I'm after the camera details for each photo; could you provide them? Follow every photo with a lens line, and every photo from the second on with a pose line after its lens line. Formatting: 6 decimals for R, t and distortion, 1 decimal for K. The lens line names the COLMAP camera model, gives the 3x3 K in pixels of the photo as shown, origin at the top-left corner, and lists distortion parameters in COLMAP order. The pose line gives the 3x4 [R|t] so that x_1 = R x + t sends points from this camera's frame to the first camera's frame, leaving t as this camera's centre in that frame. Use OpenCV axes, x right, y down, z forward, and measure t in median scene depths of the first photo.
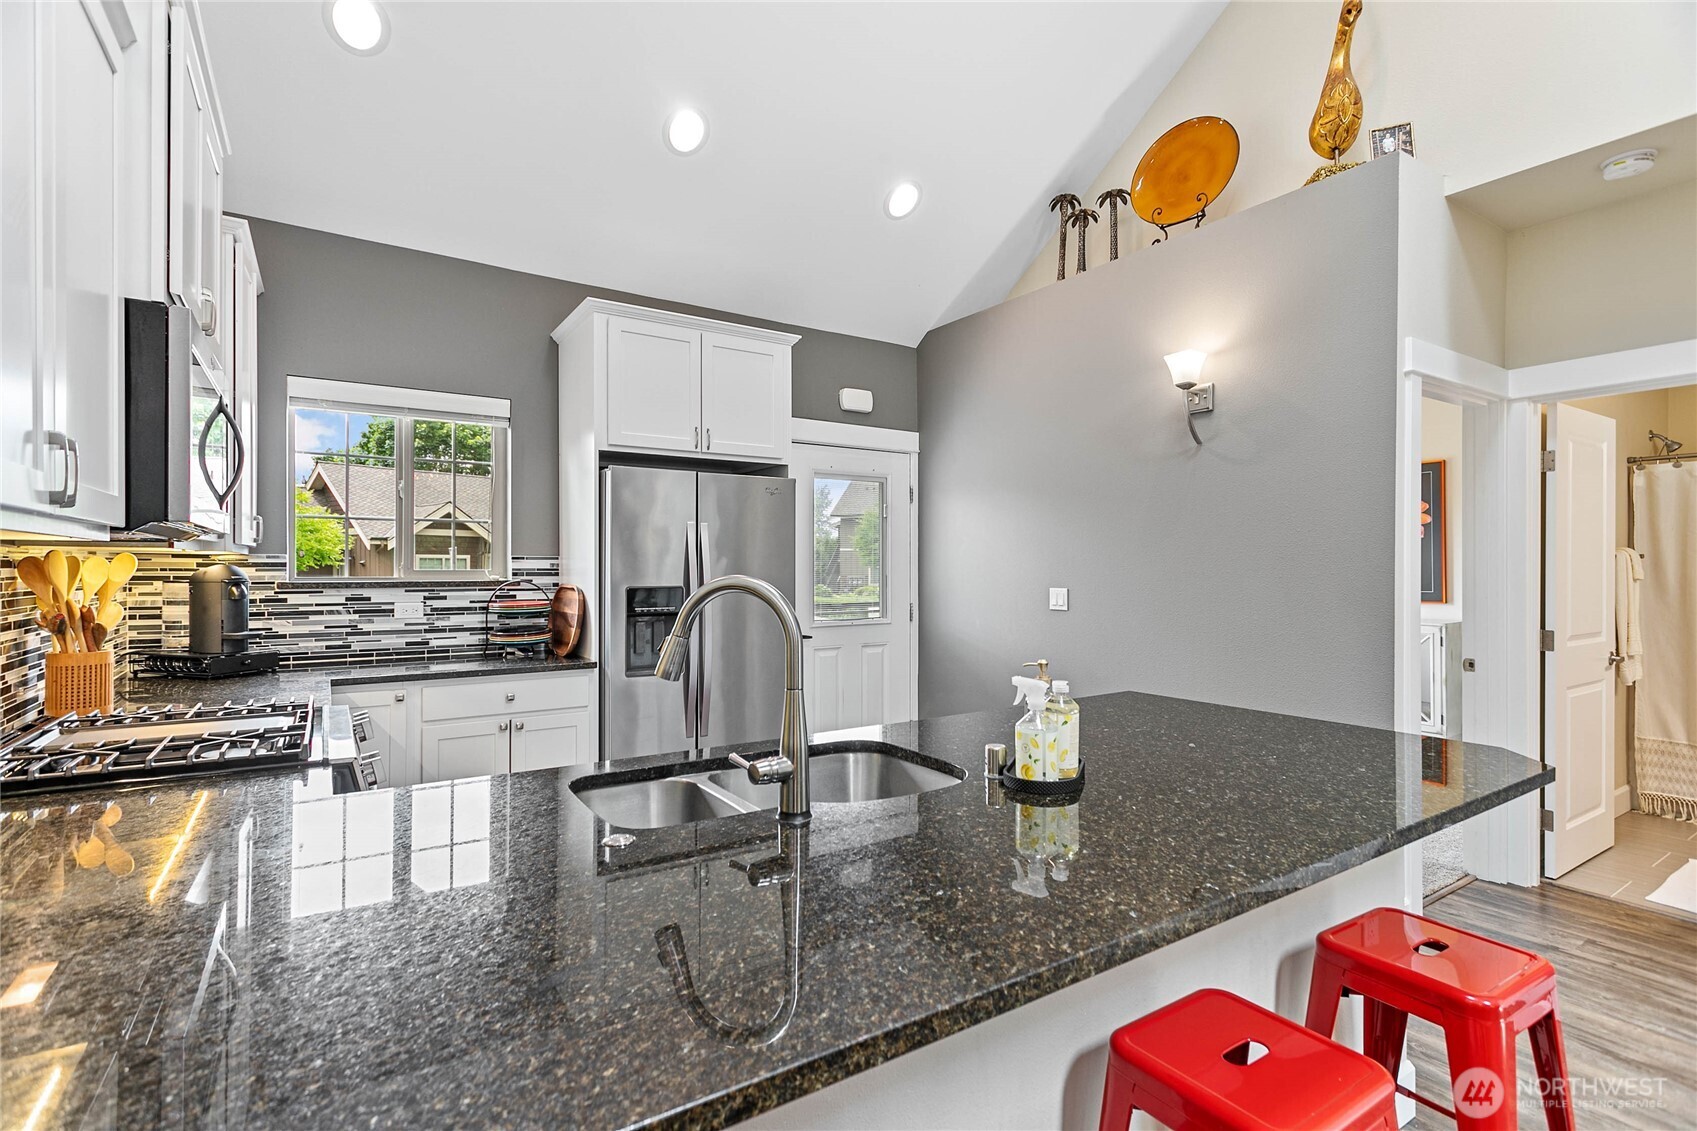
lens RADIAL K [[805.4, 0, 847.1], [0, 805.4, 558.9], [0, 0, 1]] dist [-0.000391, 0.000079]
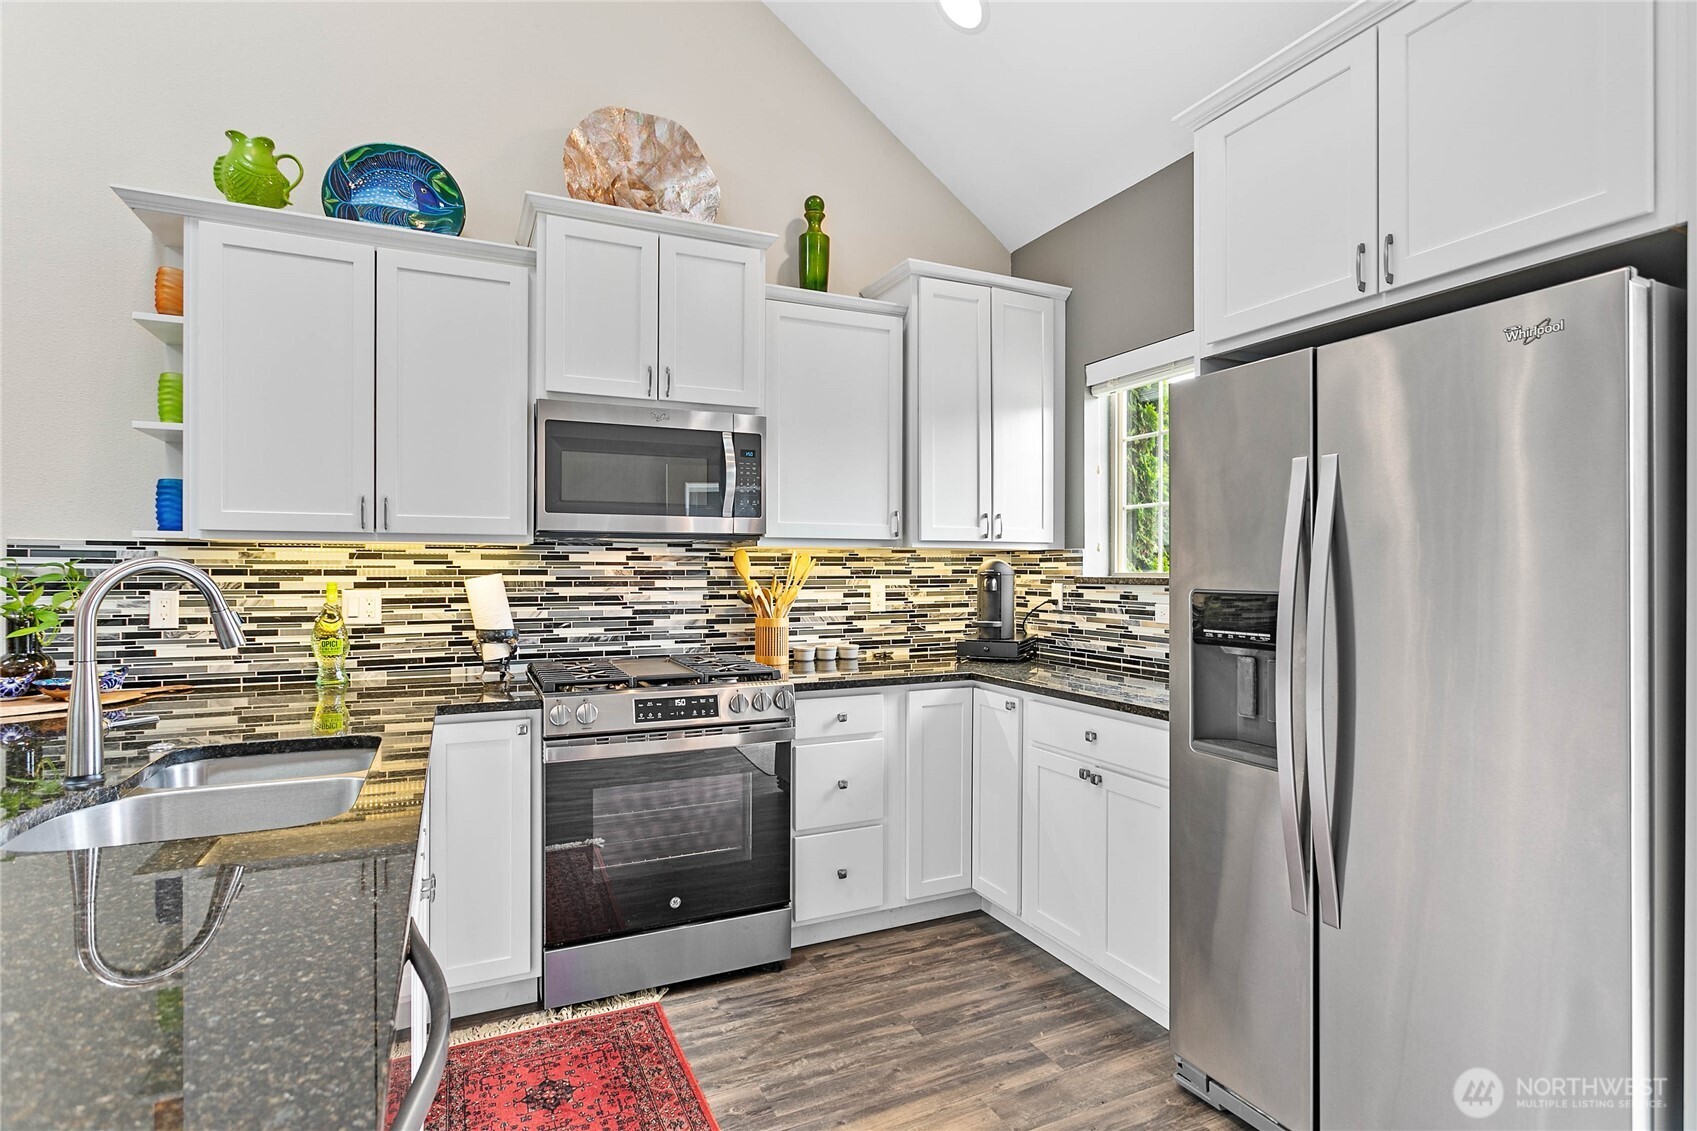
lens RADIAL K [[879.8, 0, 850.0], [0, 879.8, 567.8], [0, 0, 1]] dist [-0.001606, 0.000212]
pose [[-0.139460, -0.007870, -0.990196, 0.390922], [-0.002969, 0.999967, -0.007530, 0.026244], [0.990223, 0.001890, -0.139479, 0.844111]]
